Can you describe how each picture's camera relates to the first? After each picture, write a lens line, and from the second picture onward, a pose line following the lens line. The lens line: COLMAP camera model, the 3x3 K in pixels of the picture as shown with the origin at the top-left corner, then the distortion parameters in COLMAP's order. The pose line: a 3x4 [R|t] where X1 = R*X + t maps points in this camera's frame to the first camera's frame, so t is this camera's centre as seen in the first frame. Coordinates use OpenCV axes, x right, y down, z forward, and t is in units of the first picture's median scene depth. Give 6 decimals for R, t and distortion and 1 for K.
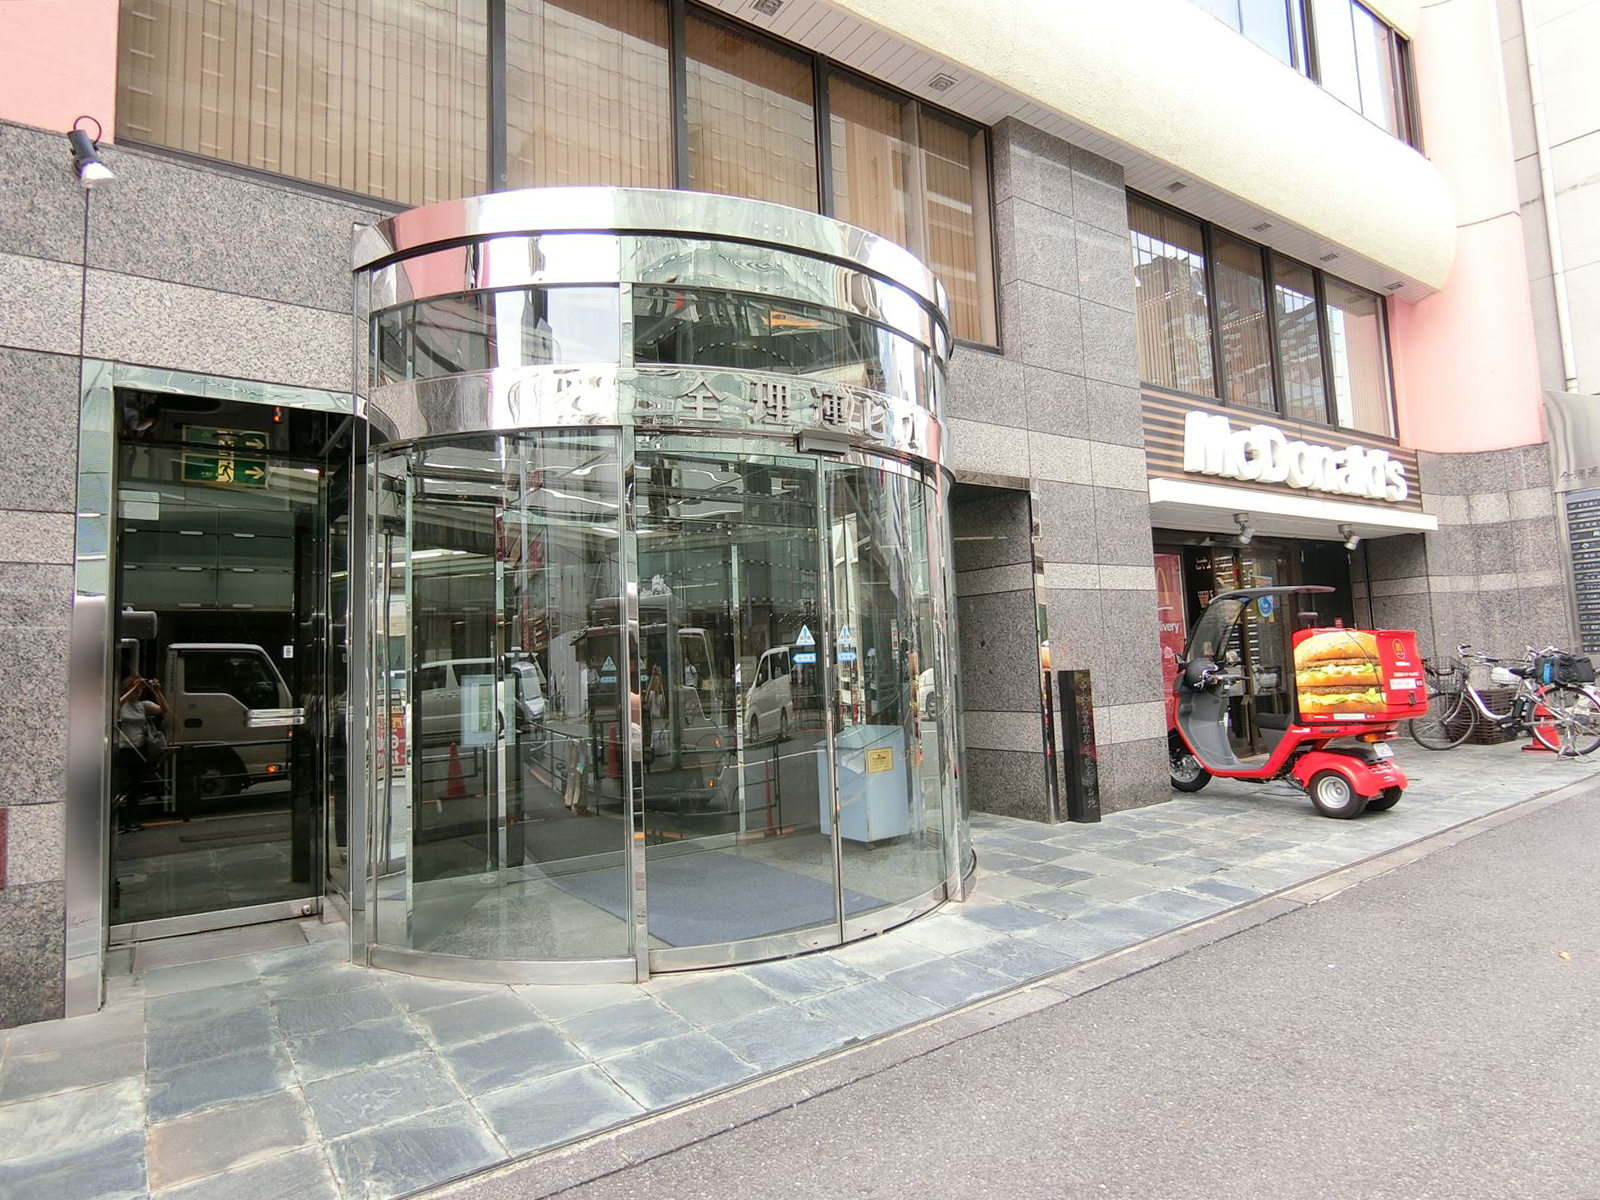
lens RADIAL K [[923.0, 0, 800.0], [0, 923.0, 600.0], [0, 0, 1]] dist [0.000048, -0.013238]
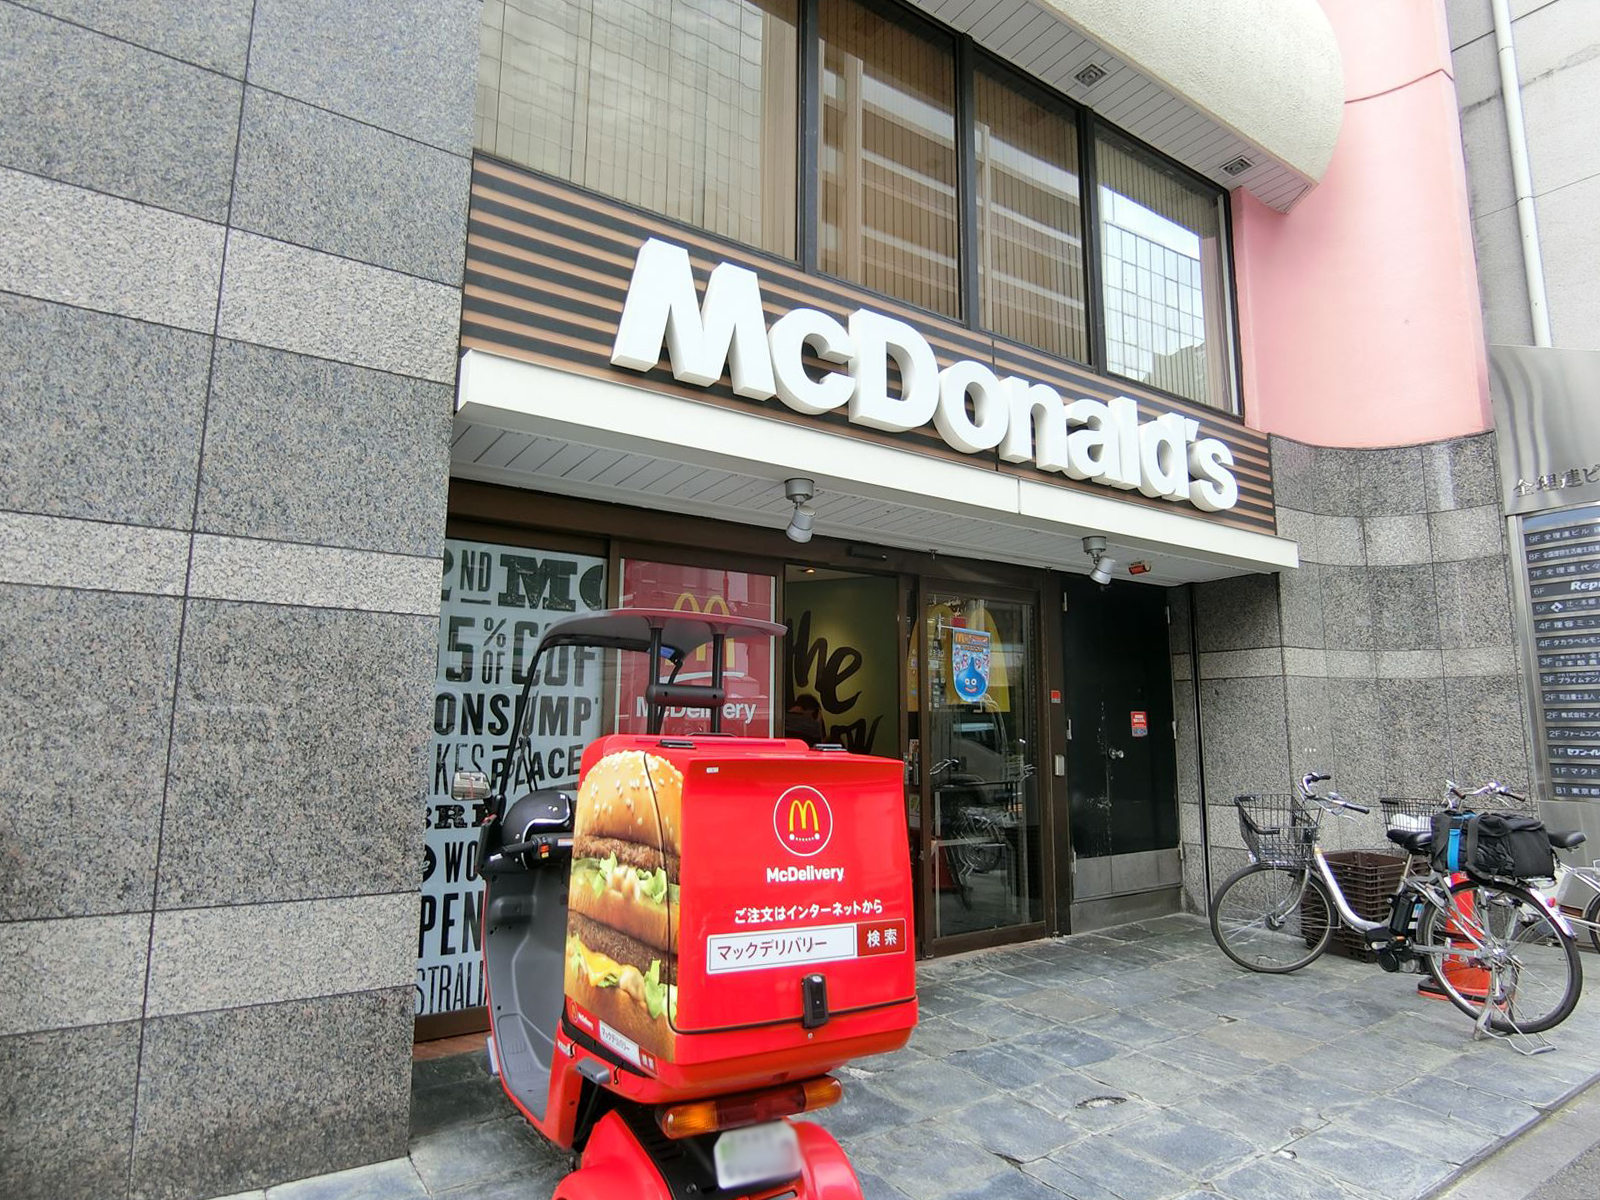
lens RADIAL K [[923.0, 0, 800.0], [0, 923.0, 600.0], [0, 0, 1]] dist [0.000048, -0.013238]
pose [[0.998474, 0.052402, -0.017441, 0.391428], [-0.053507, 0.996080, -0.070435, 0.001831], [0.013682, 0.071260, 0.997364, 0.418317]]
